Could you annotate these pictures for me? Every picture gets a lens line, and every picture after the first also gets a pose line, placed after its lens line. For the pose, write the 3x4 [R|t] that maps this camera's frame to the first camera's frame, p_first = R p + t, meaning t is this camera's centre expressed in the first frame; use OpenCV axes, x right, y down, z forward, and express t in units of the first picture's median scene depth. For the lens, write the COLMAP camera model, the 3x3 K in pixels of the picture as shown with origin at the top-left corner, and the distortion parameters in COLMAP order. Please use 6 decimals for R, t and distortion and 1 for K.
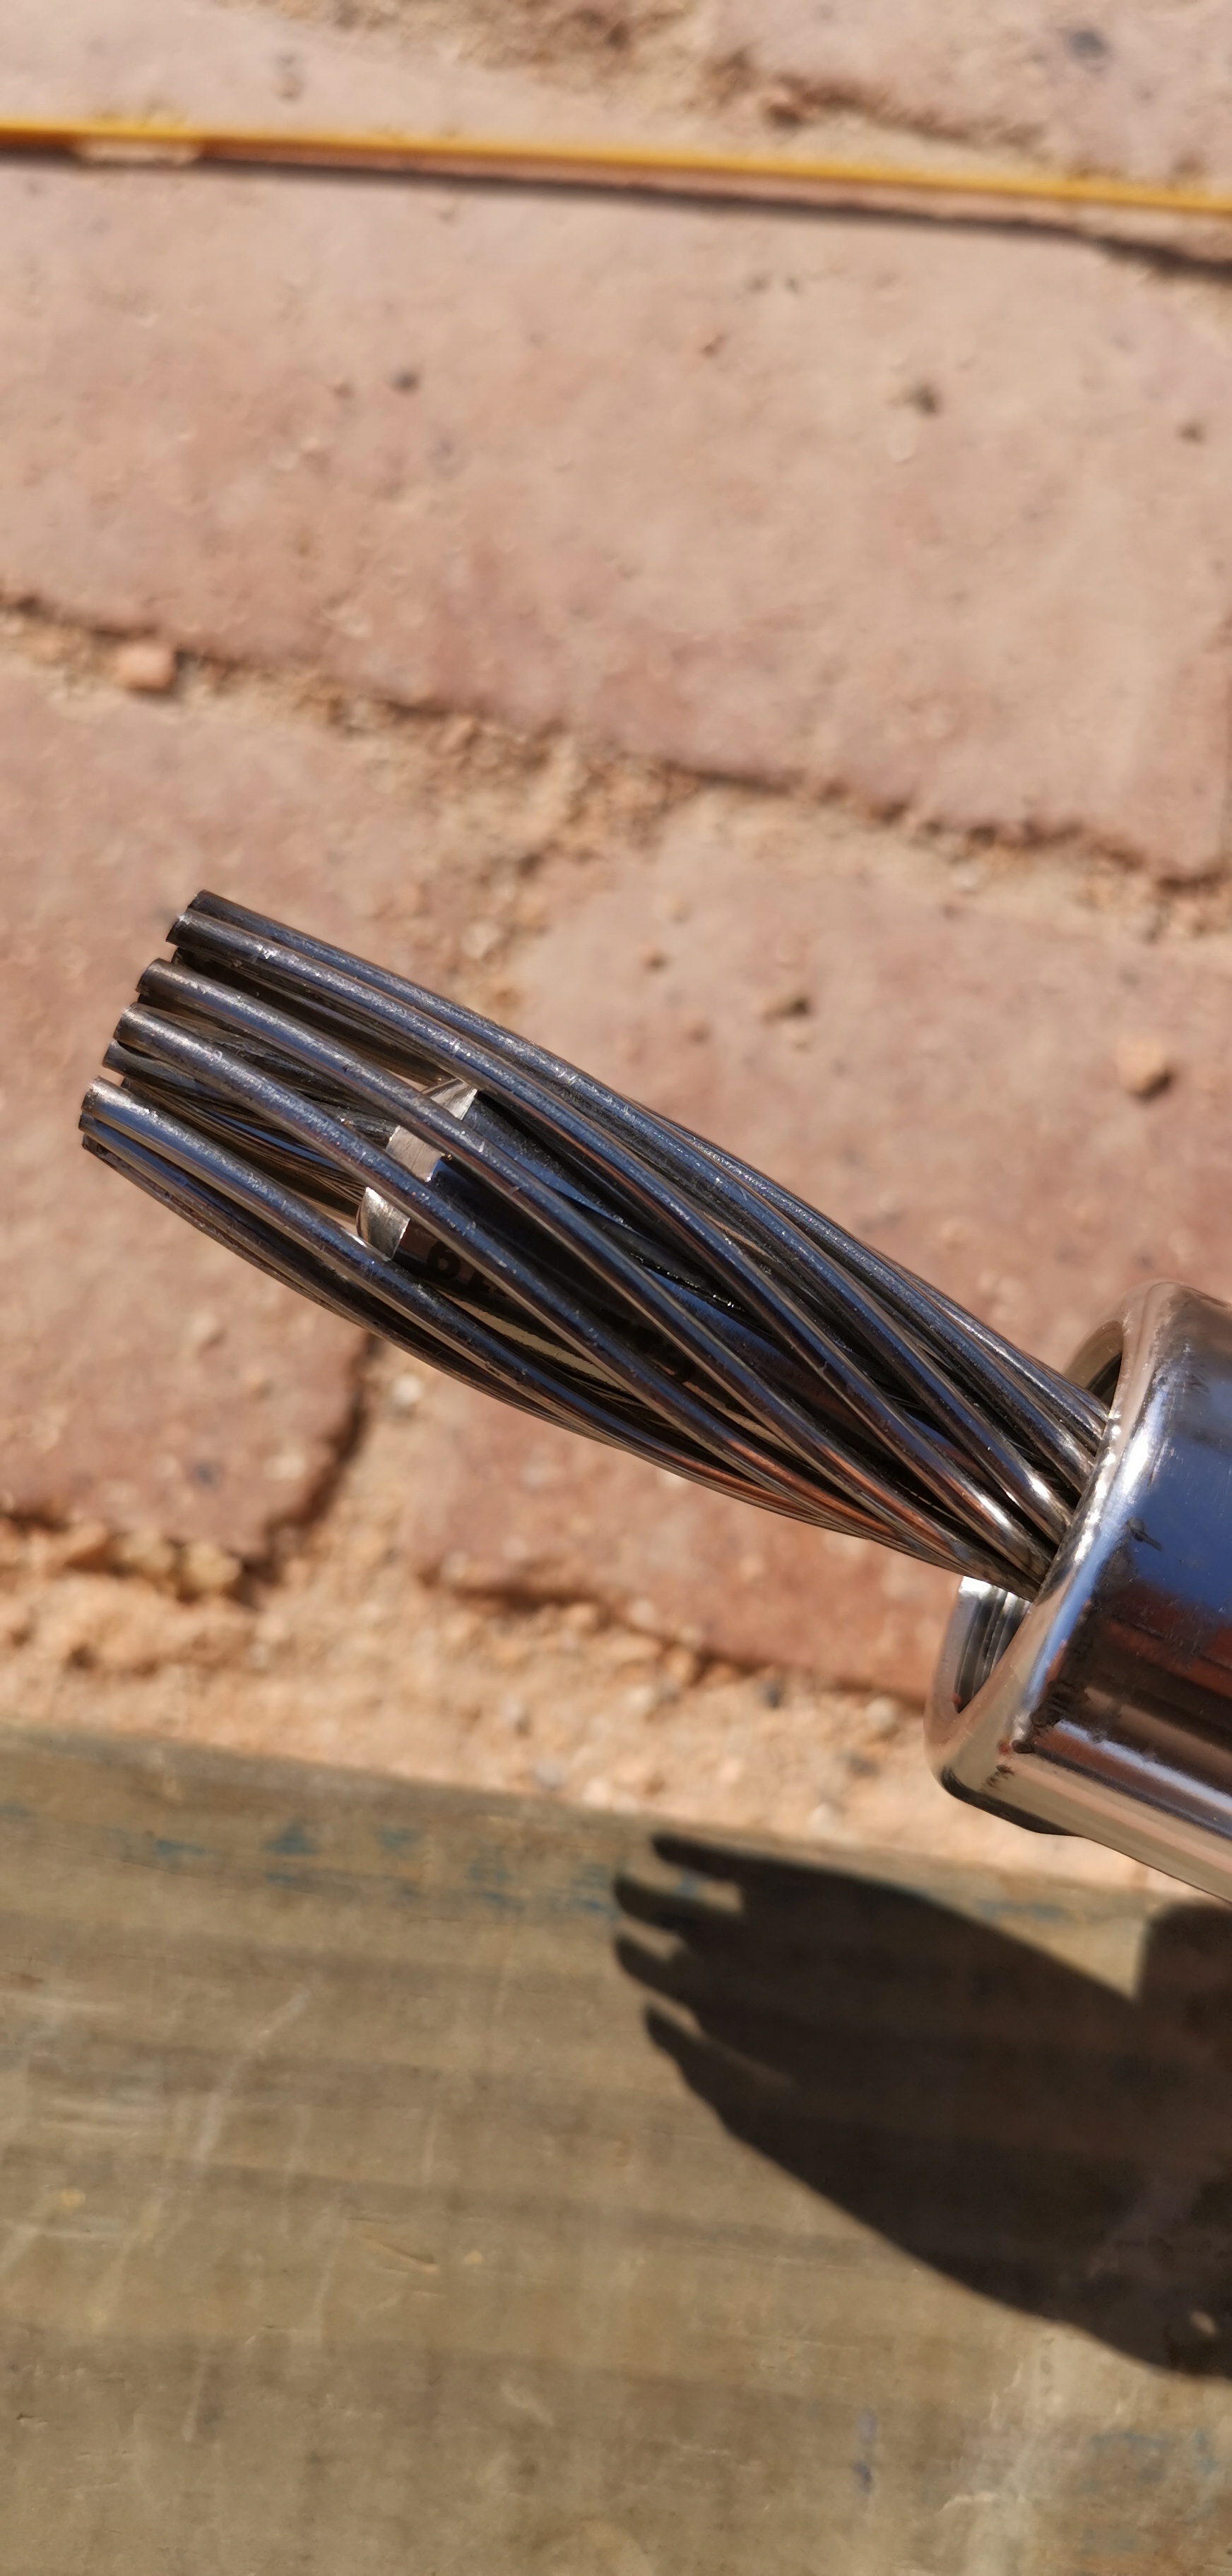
lens RADIAL K [[2096.4, 0, 616.0], [0, 2096.4, 1288.0], [0, 0, 1]] dist [0.039847, -0.137477]
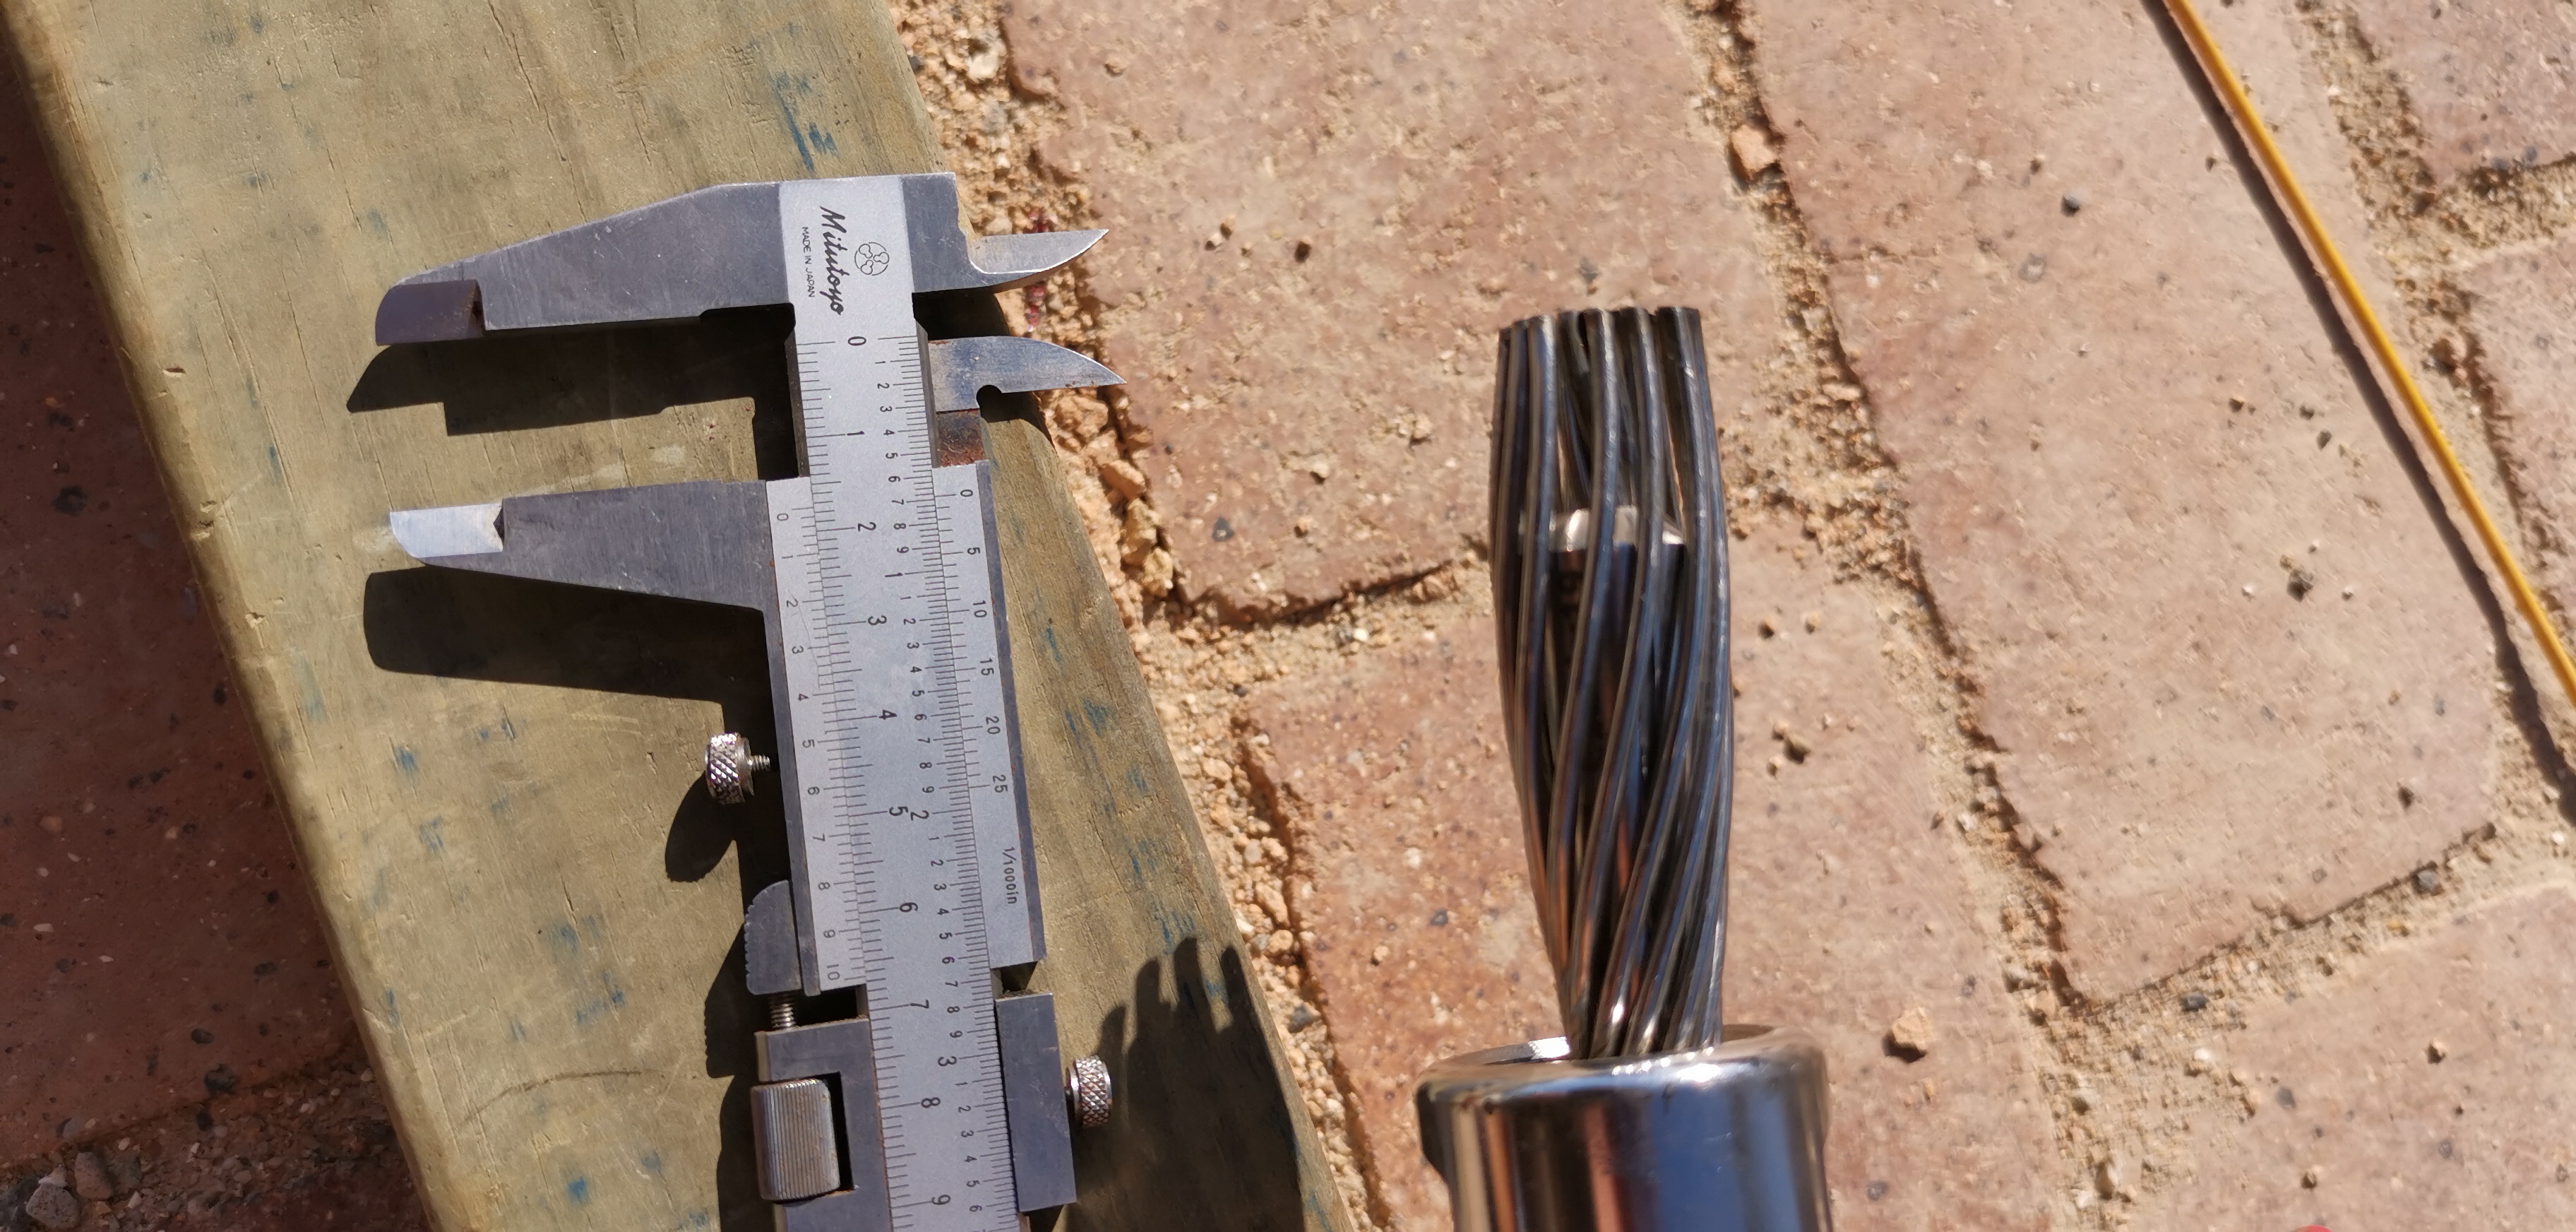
lens RADIAL K [[2021.1, 0, 1288.0], [0, 2021.1, 616.0], [0, 0, 1]] dist [0.062883, -0.112803]
pose [[0.506843, 0.855671, -0.104581, -0.006007], [-0.859941, 0.510333, 0.007859, 0.071175], [0.060096, 0.085950, 0.994485, -0.184769]]
